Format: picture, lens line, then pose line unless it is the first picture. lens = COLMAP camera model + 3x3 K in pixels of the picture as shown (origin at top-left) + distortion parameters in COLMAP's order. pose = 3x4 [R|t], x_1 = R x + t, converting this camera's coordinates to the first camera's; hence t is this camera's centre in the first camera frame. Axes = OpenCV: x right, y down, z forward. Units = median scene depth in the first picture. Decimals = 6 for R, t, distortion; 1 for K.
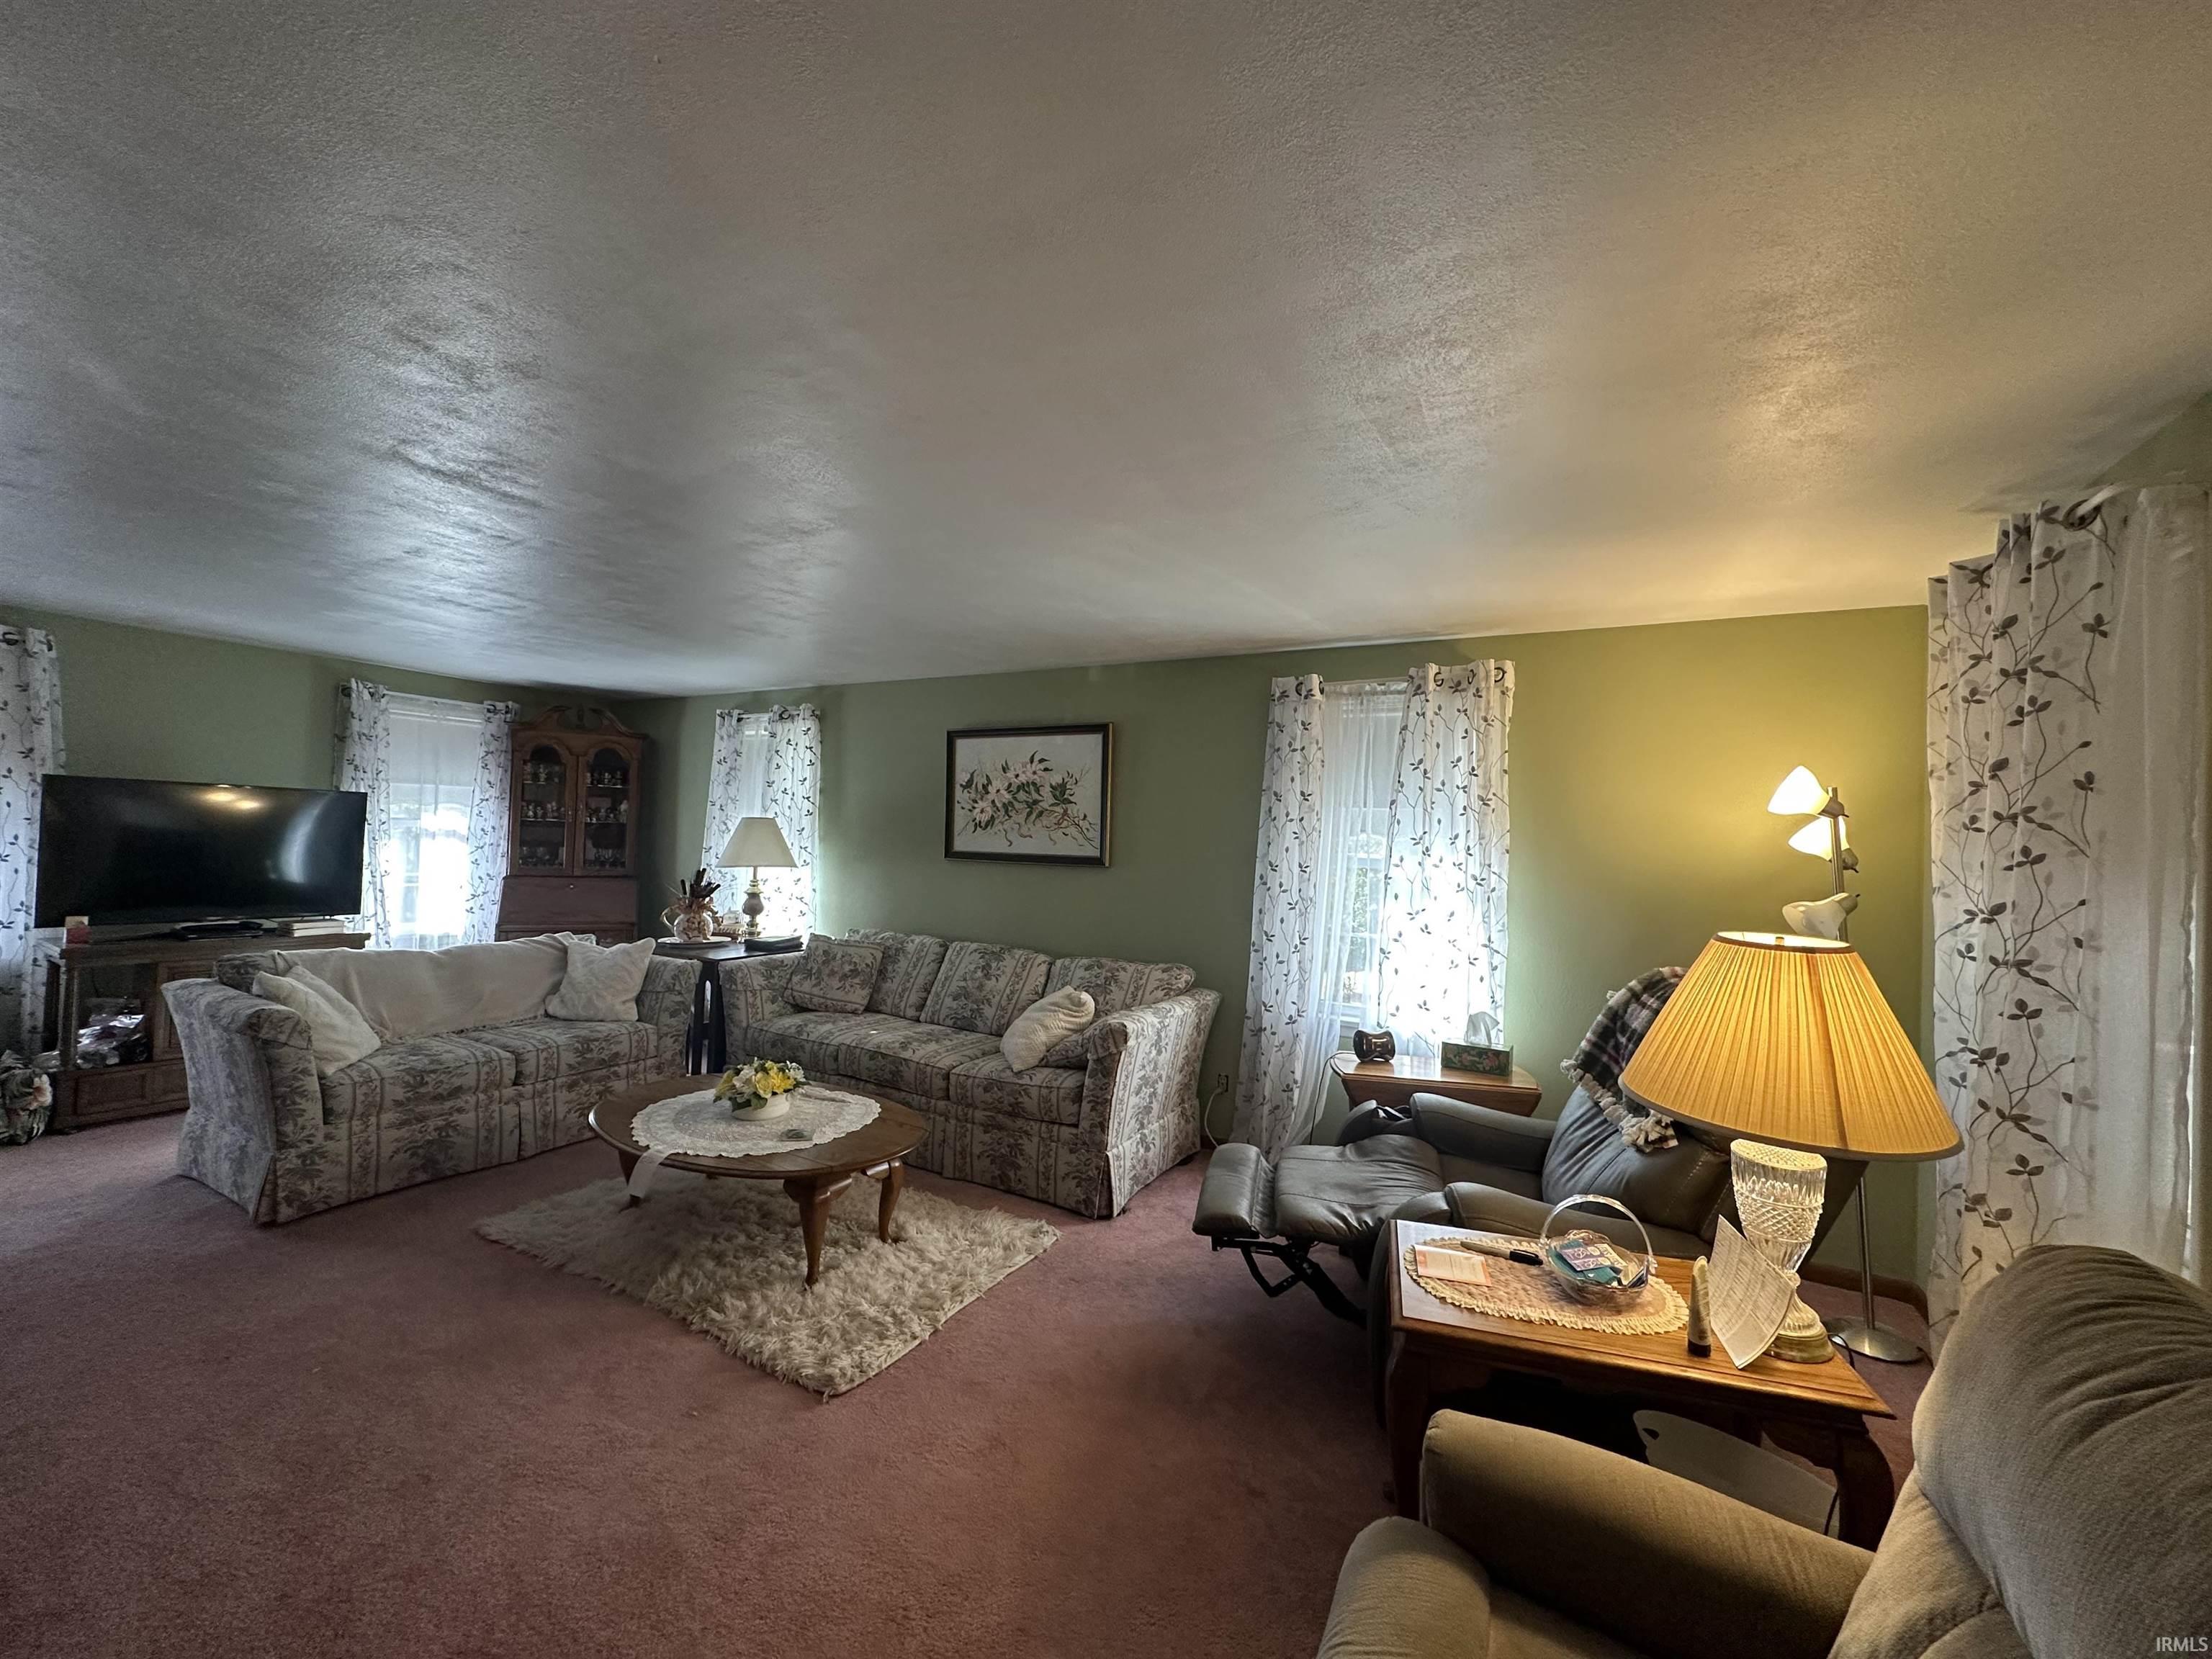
lens RADIAL K [[877.6, 0, 1107.5], [0, 877.6, 829.8], [0, 0, 1]] dist [-0.001744, 0.000203]
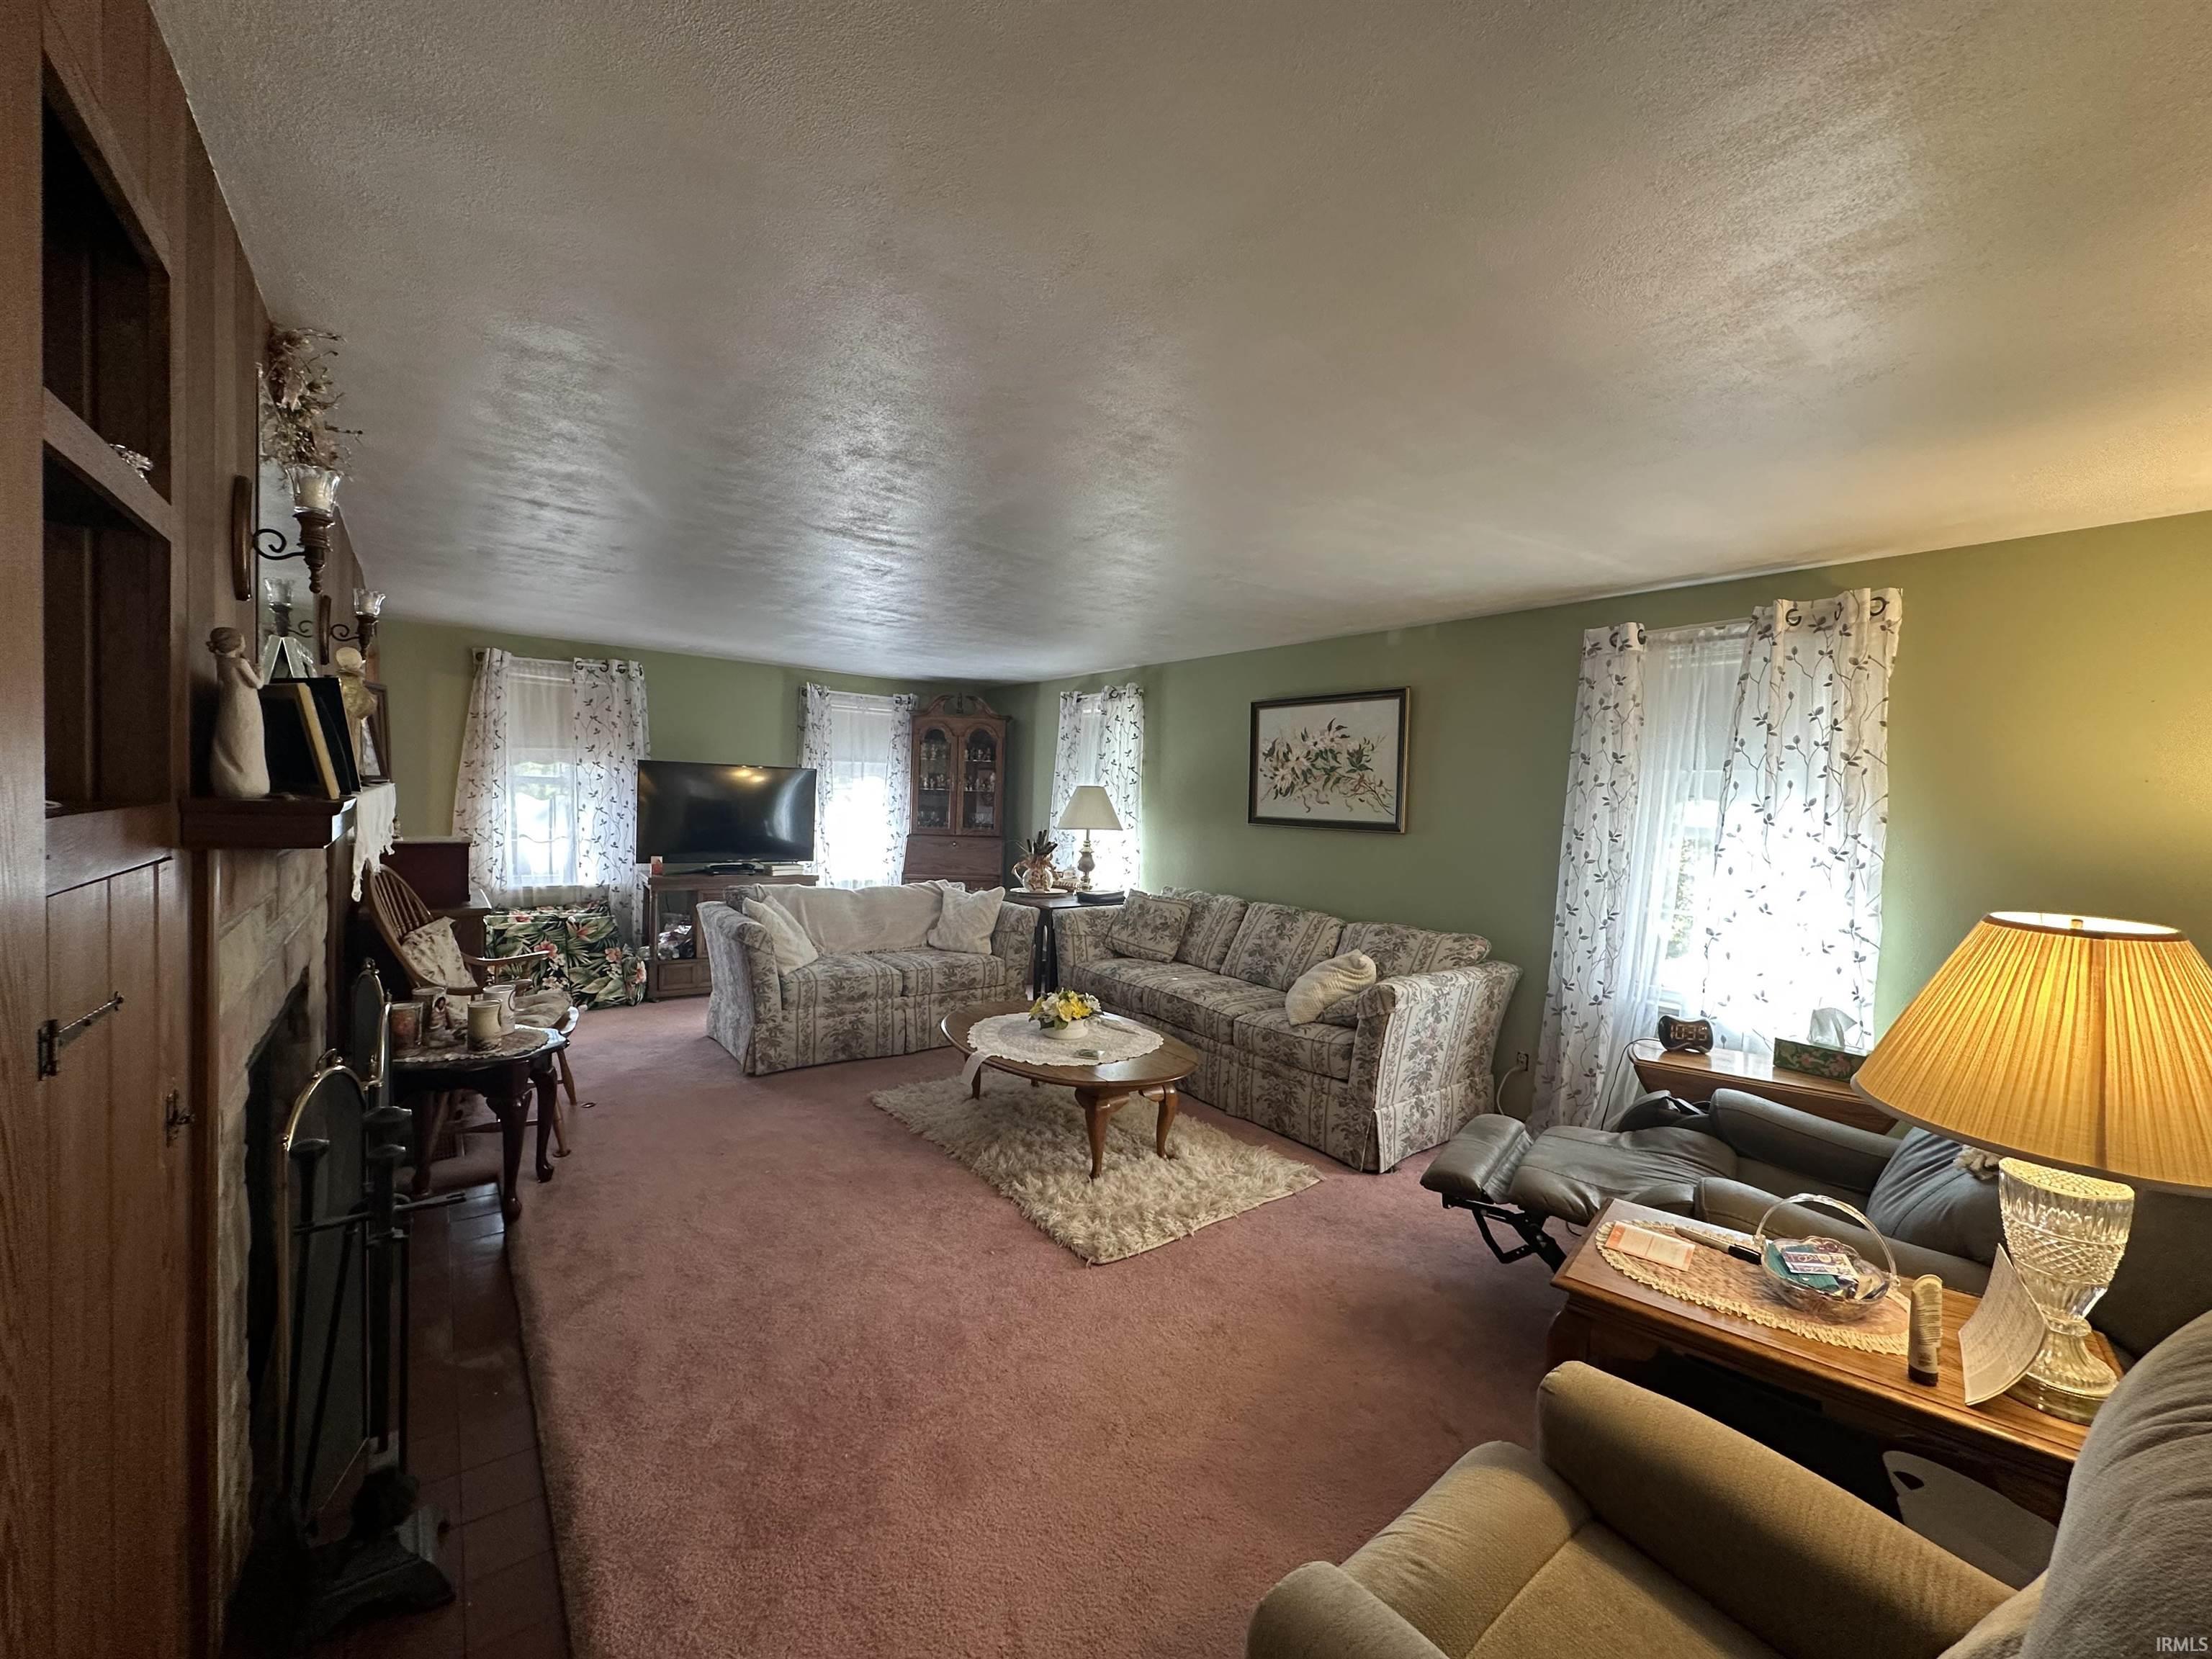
lens RADIAL K [[877.6, 0, 1108.6], [0, 877.6, 829.6], [0, 0, 1]] dist [-0.001744, 0.000203]
pose [[0.917713, 0.012693, -0.397041, 0.112562], [0.001552, 0.999367, 0.035537, 0.003021], [0.397241, -0.033229, 0.917112, -0.051559]]
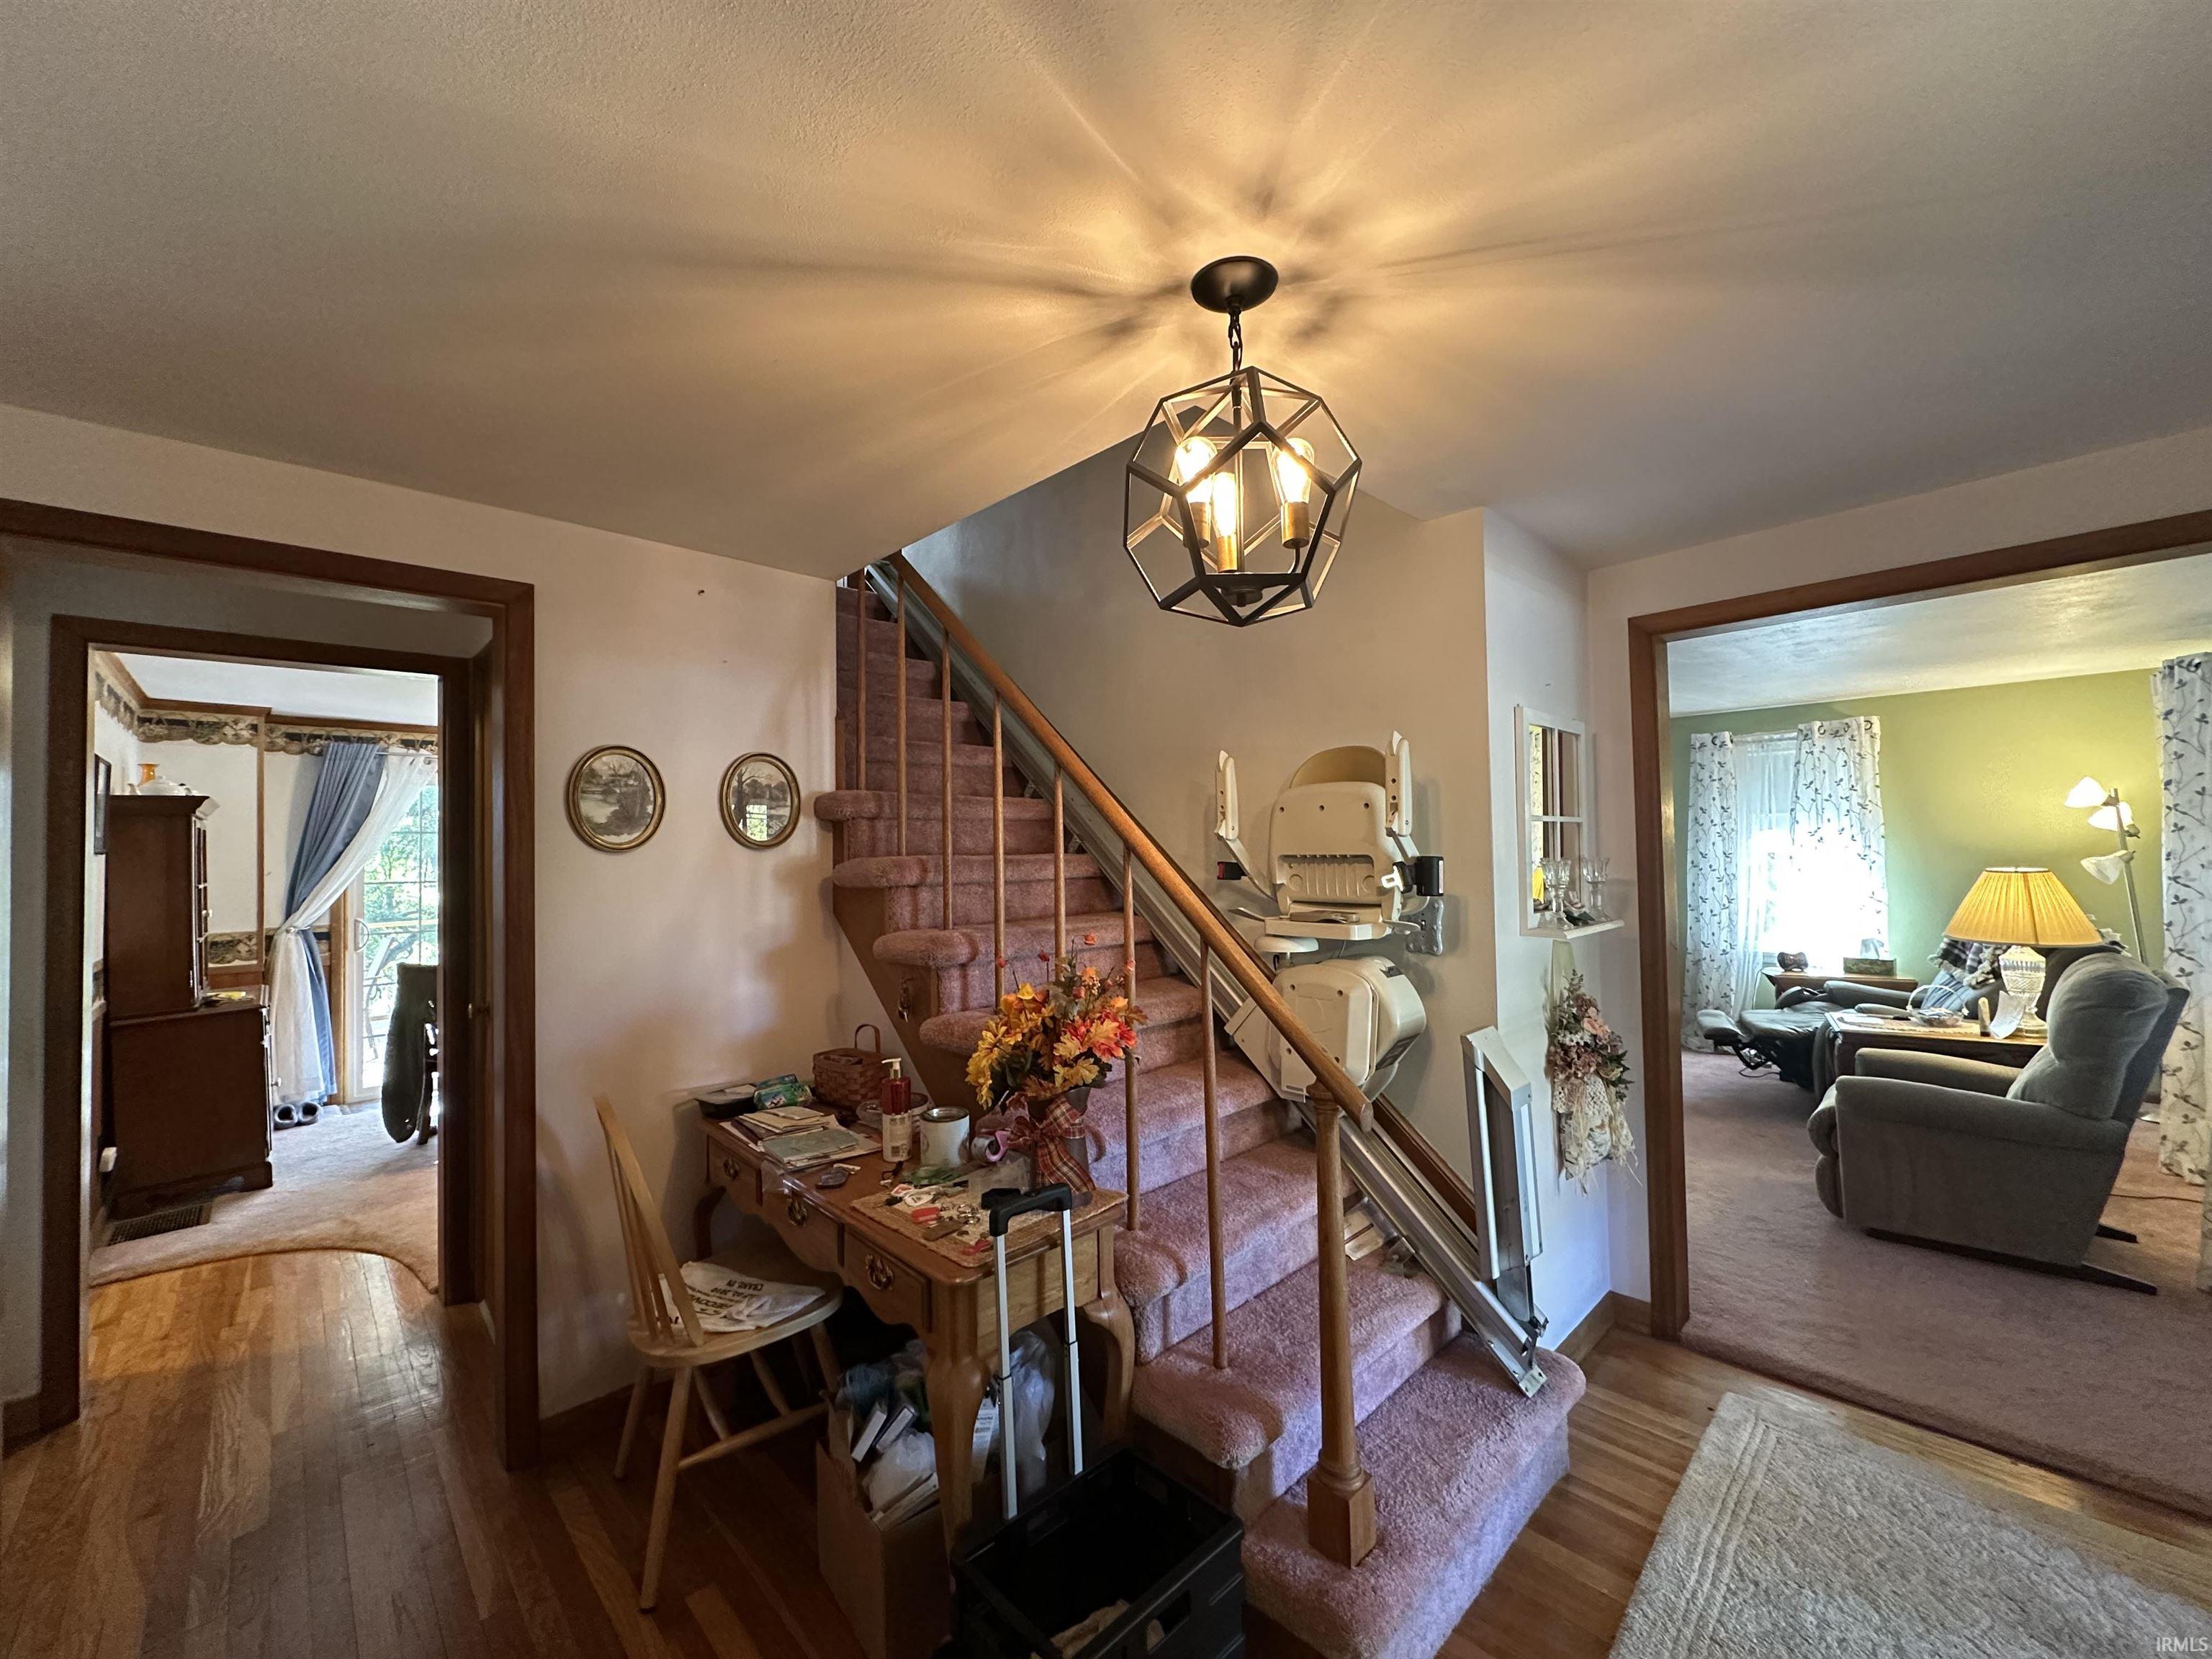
lens RADIAL K [[877.6, 0, 1103.0], [0, 877.6, 828.0], [0, 0, 1]] dist [-0.001744, 0.000203]
pose [[0.950490, -0.061389, -0.304630, -0.392215], [0.056631, 0.998096, -0.024441, -0.031961], [0.305550, 0.005979, 0.952157, -0.920047]]
